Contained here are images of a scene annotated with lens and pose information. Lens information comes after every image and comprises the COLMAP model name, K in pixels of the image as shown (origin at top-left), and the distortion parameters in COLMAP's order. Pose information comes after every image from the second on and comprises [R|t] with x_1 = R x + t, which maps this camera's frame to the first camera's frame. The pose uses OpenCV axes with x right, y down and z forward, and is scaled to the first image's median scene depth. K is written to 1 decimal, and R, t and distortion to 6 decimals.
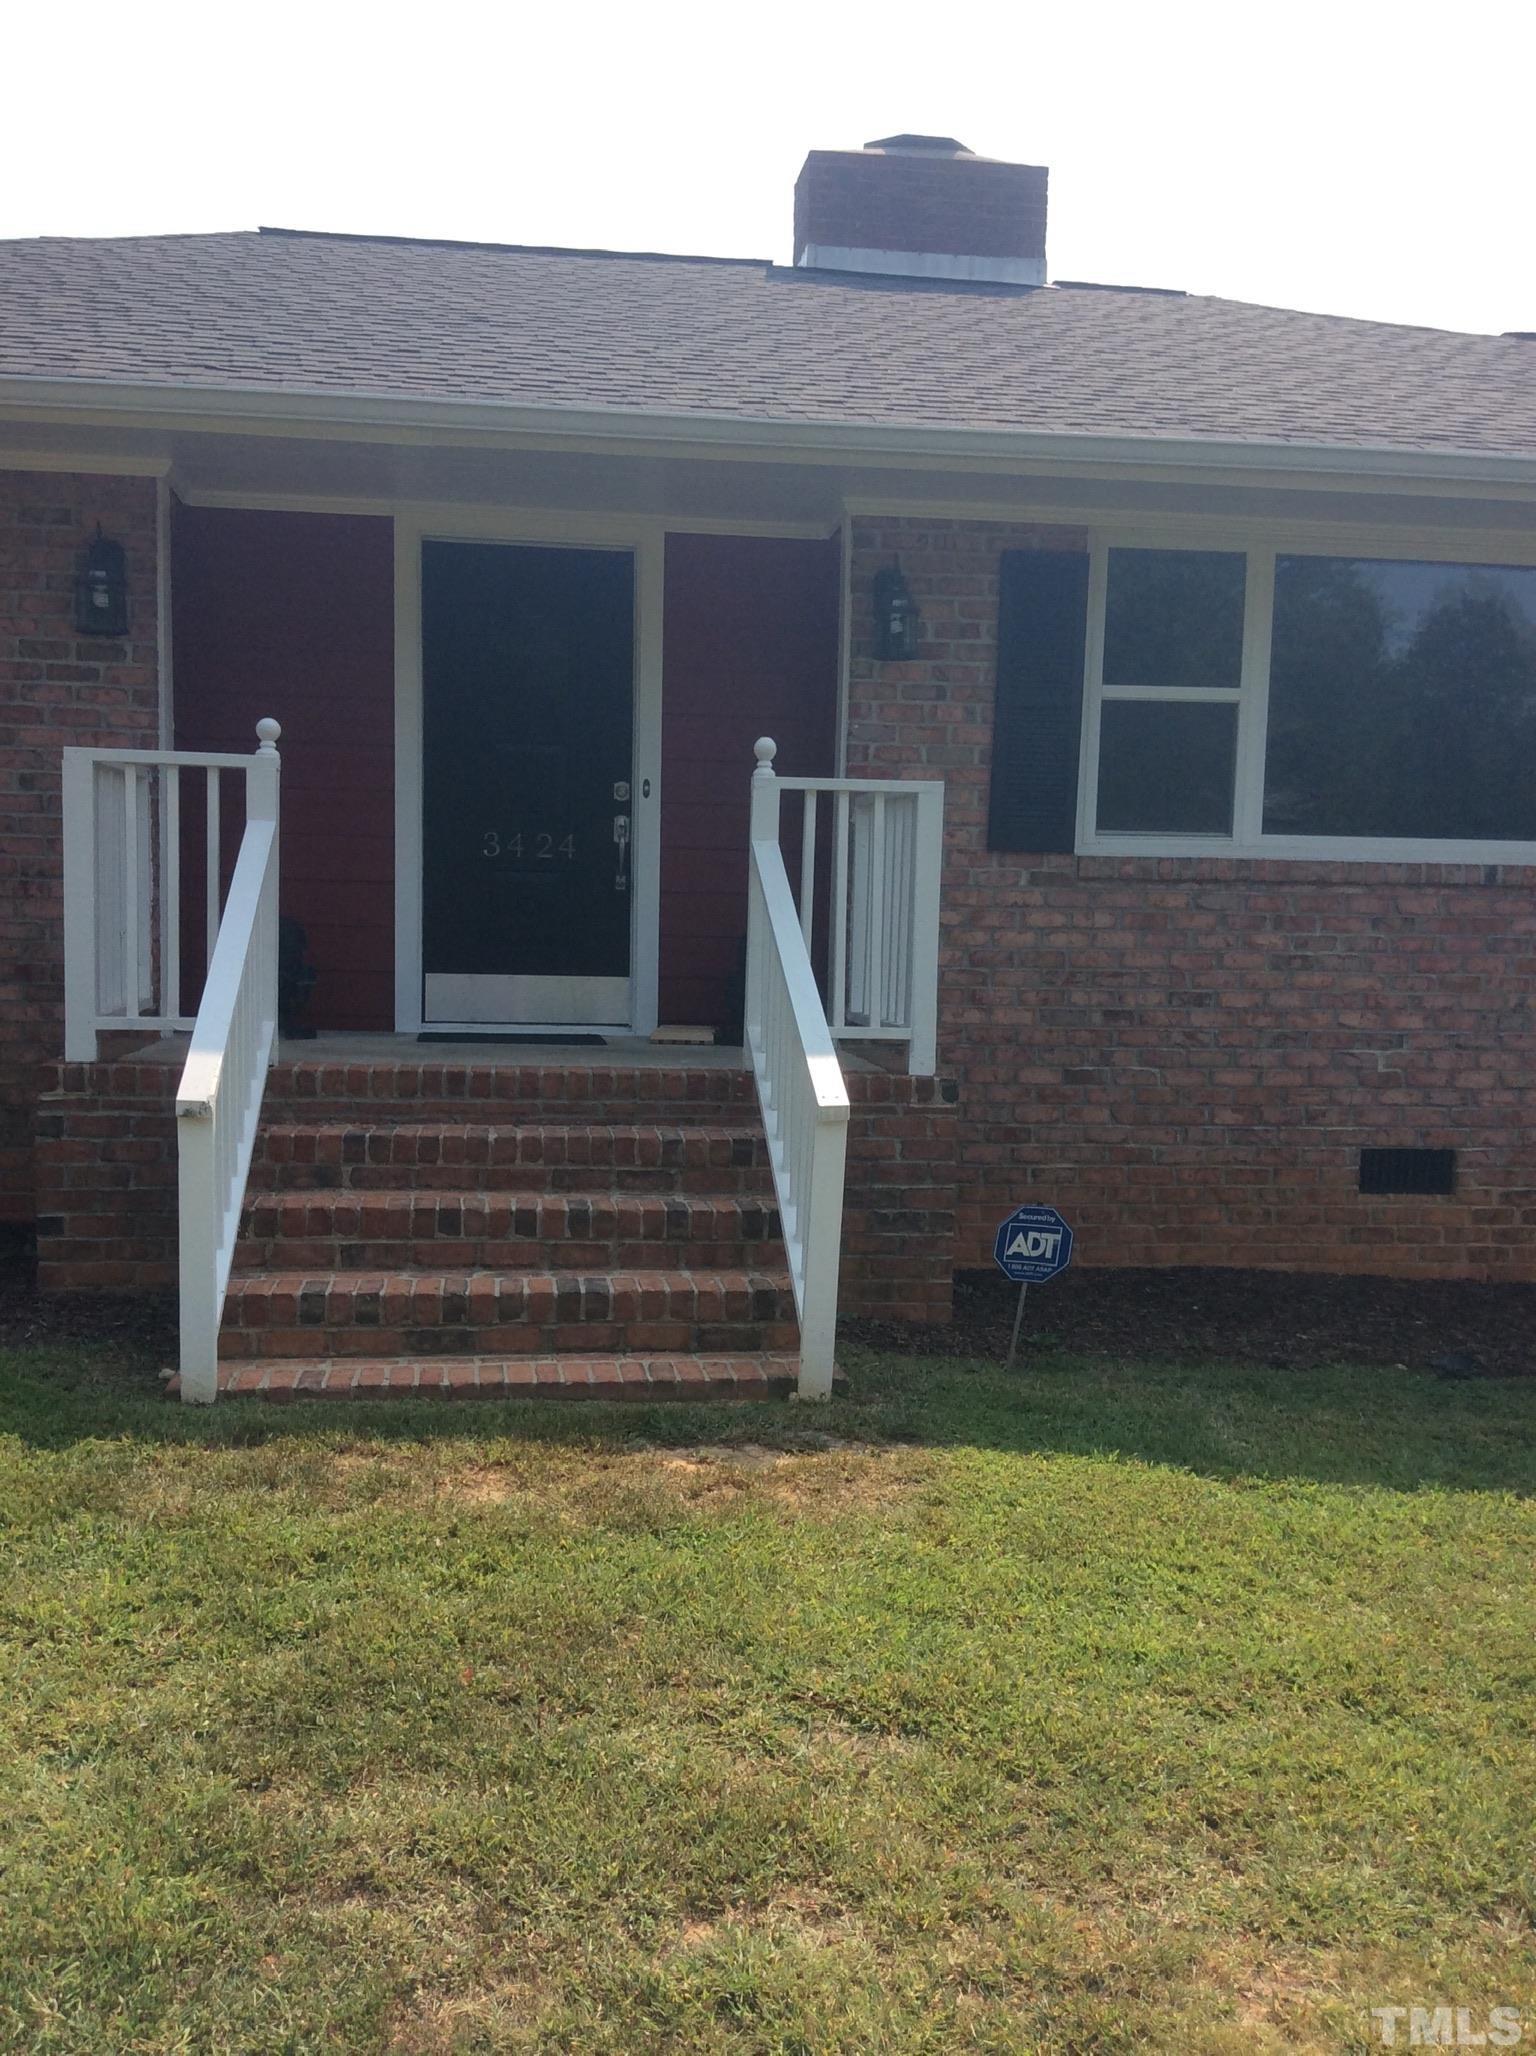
lens RADIAL K [[1888.2, 0, 798.7], [0, 1888.2, 1024.6], [0, 0, 1]] dist [0.079839, -0.000068]
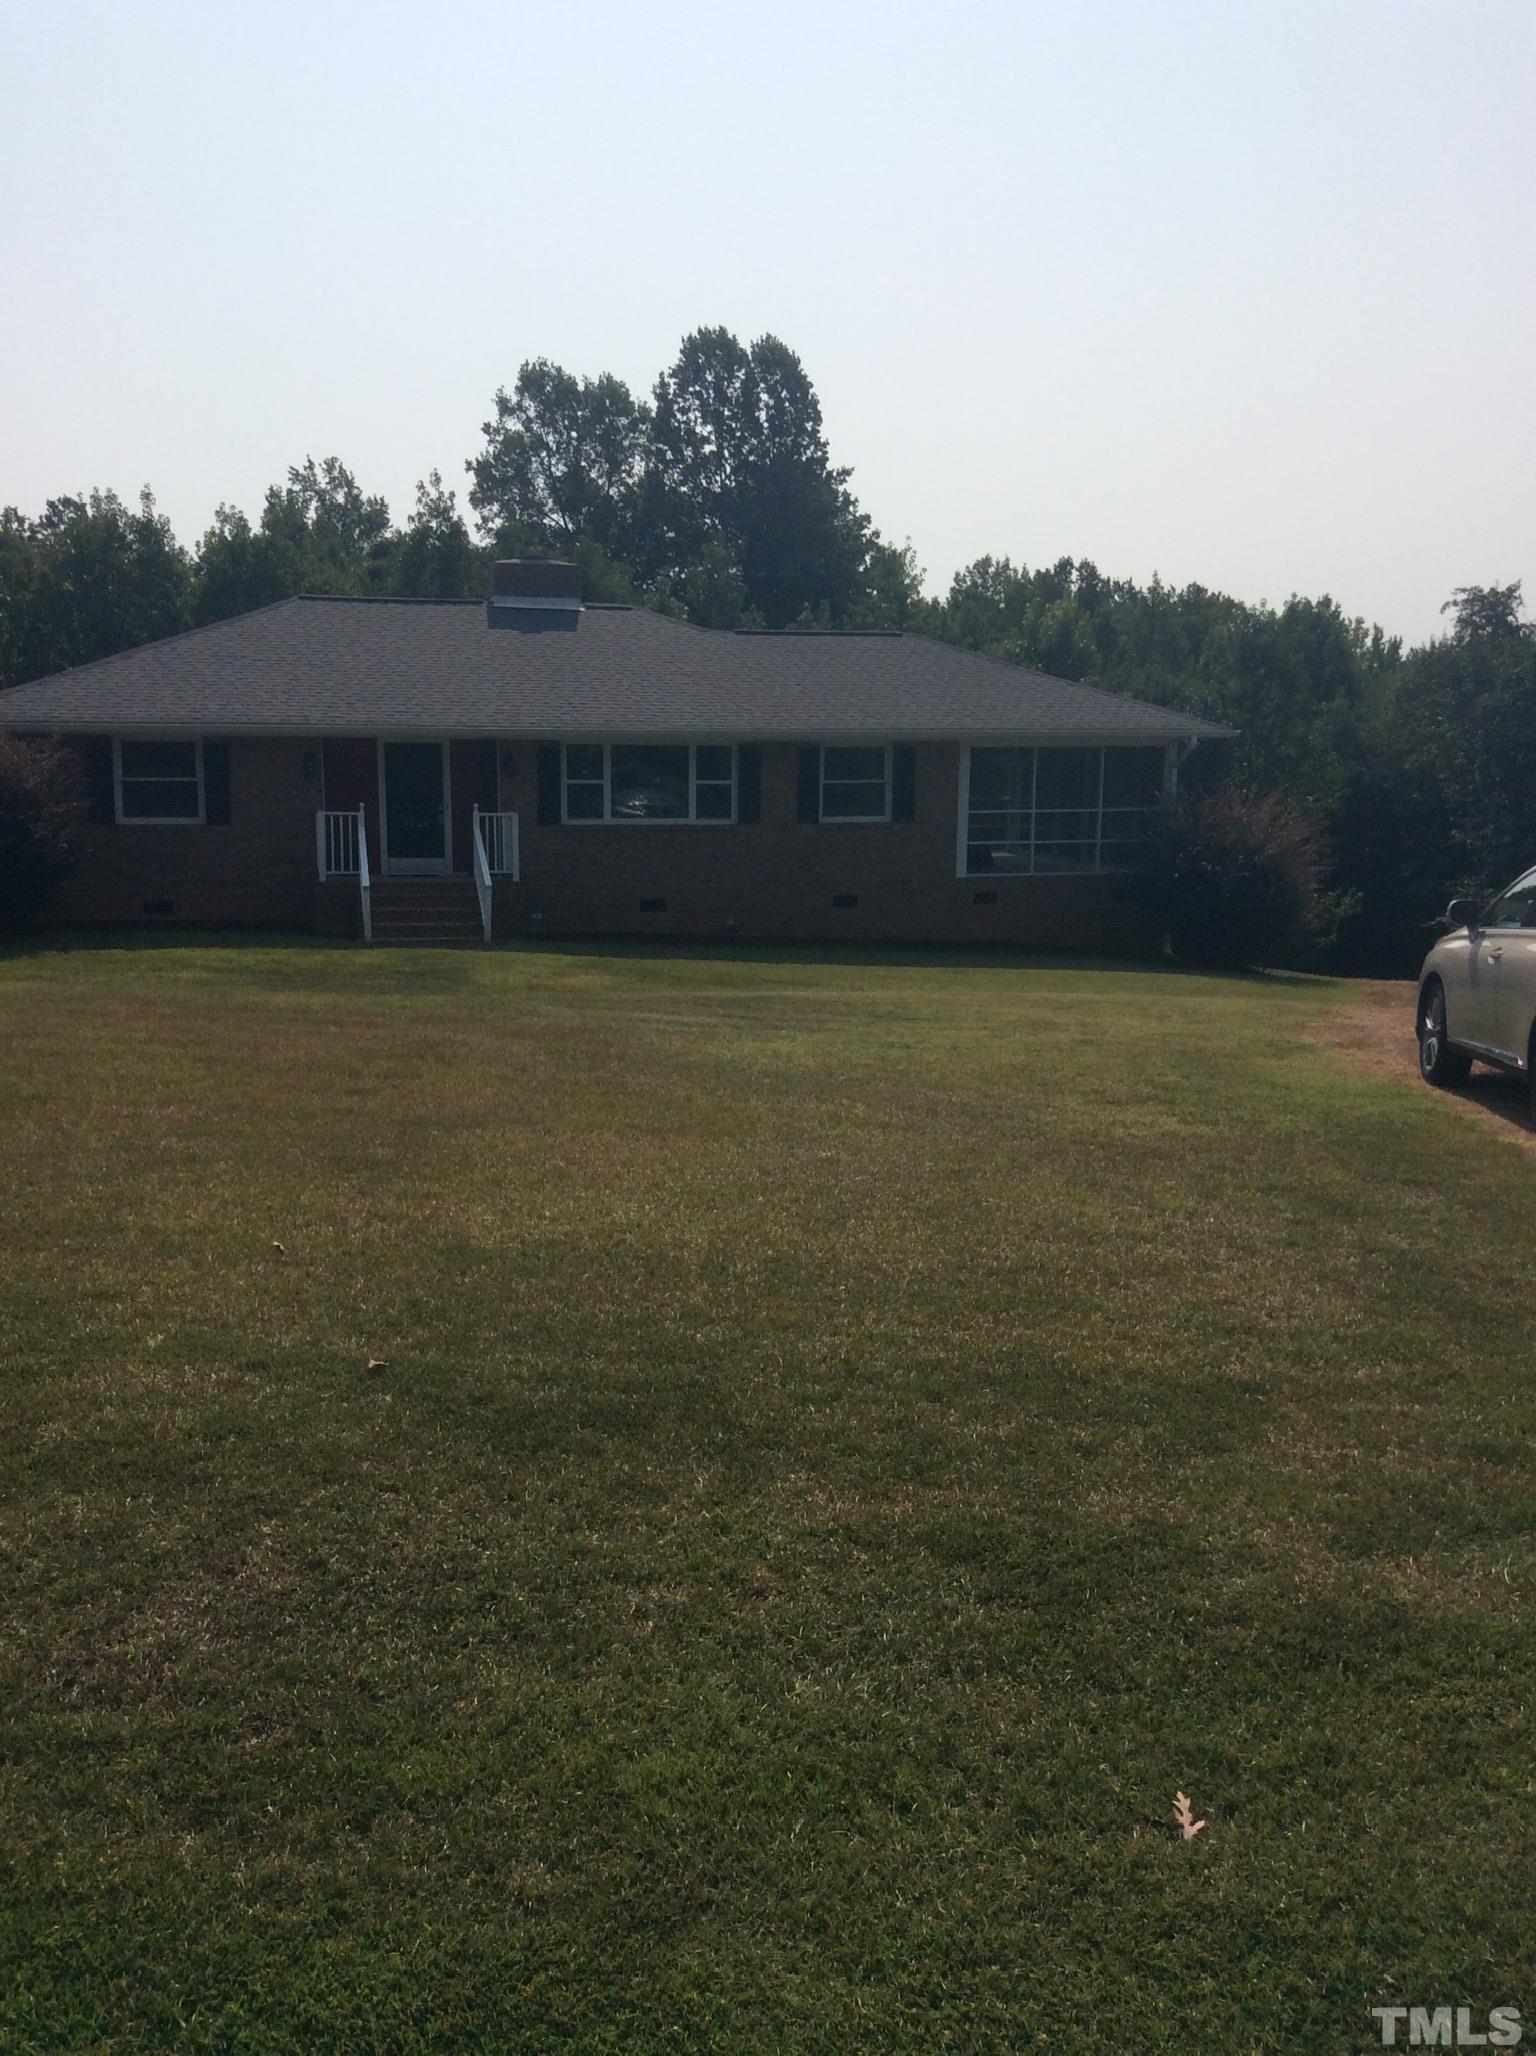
lens RADIAL K [[1921.2, 0, 767.0], [0, 1921.2, 1041.0], [0, 0, 1]] dist [0.192911, -0.441299]
pose [[0.996275, -0.030992, 0.080473, 0.237675], [0.024023, 0.995990, 0.086173, 0.020863], [-0.082821, -0.083919, 0.993025, -3.036537]]
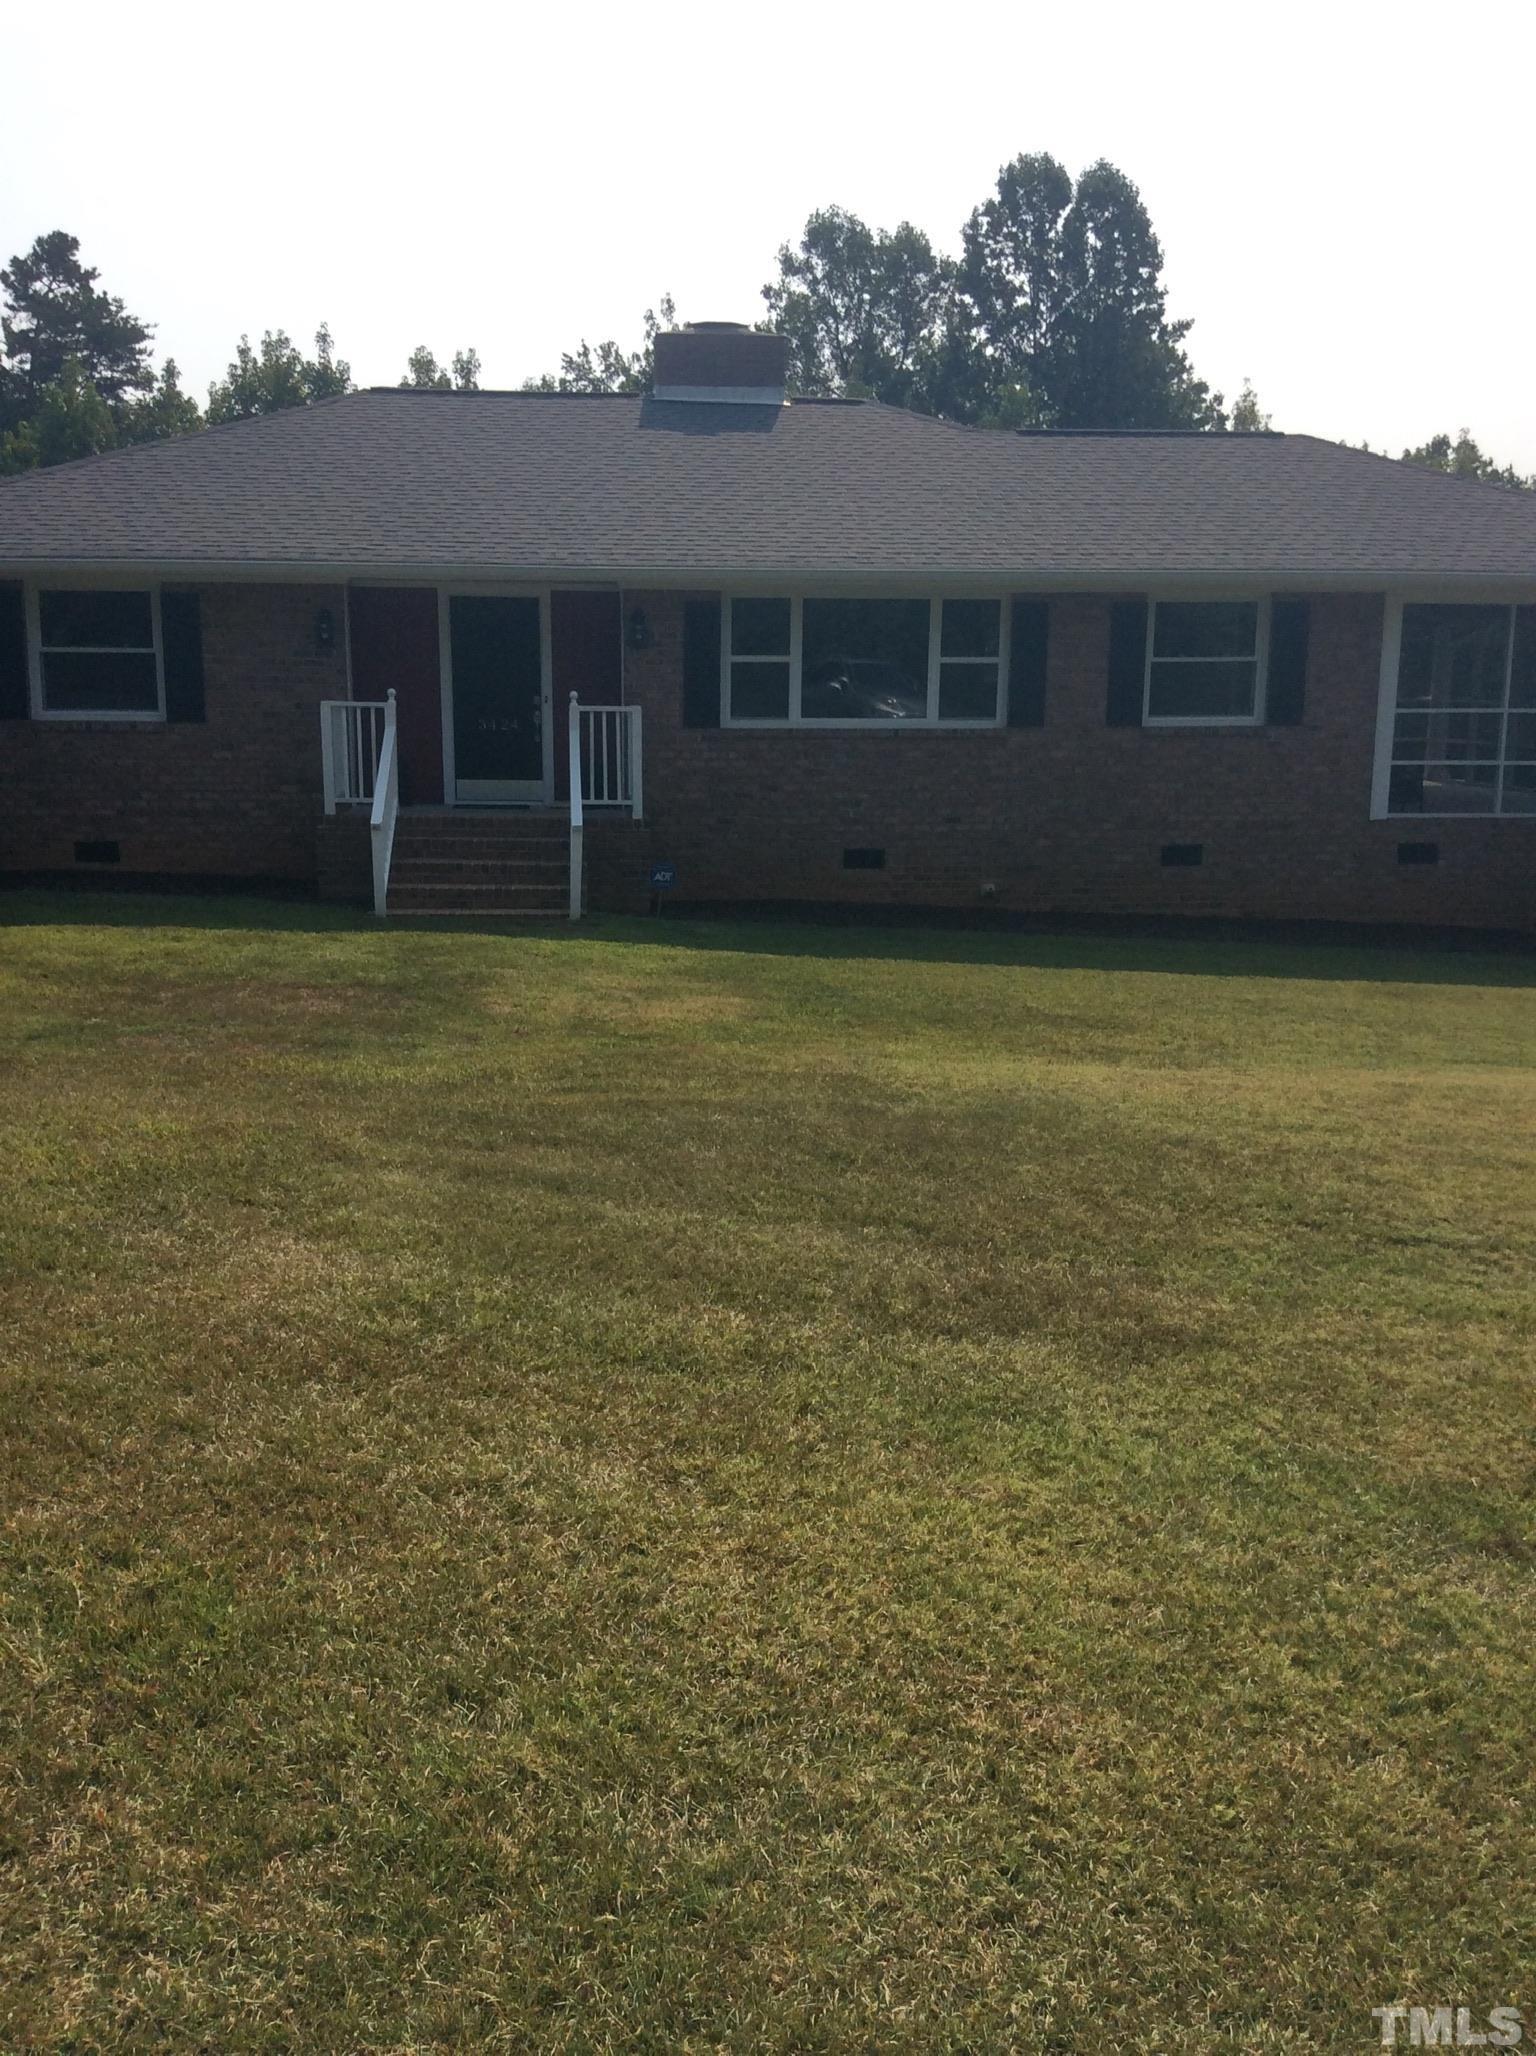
lens RADIAL K [[1951.6, 0, 767.5], [0, 1951.6, 1022.1], [0, 0, 1]] dist [0.147668, -0.232422]
pose [[0.997236, -0.002175, -0.074263, 0.397352], [0.010222, 0.994082, 0.108154, 0.013947], [0.073588, -0.108614, 0.991357, -1.537176]]
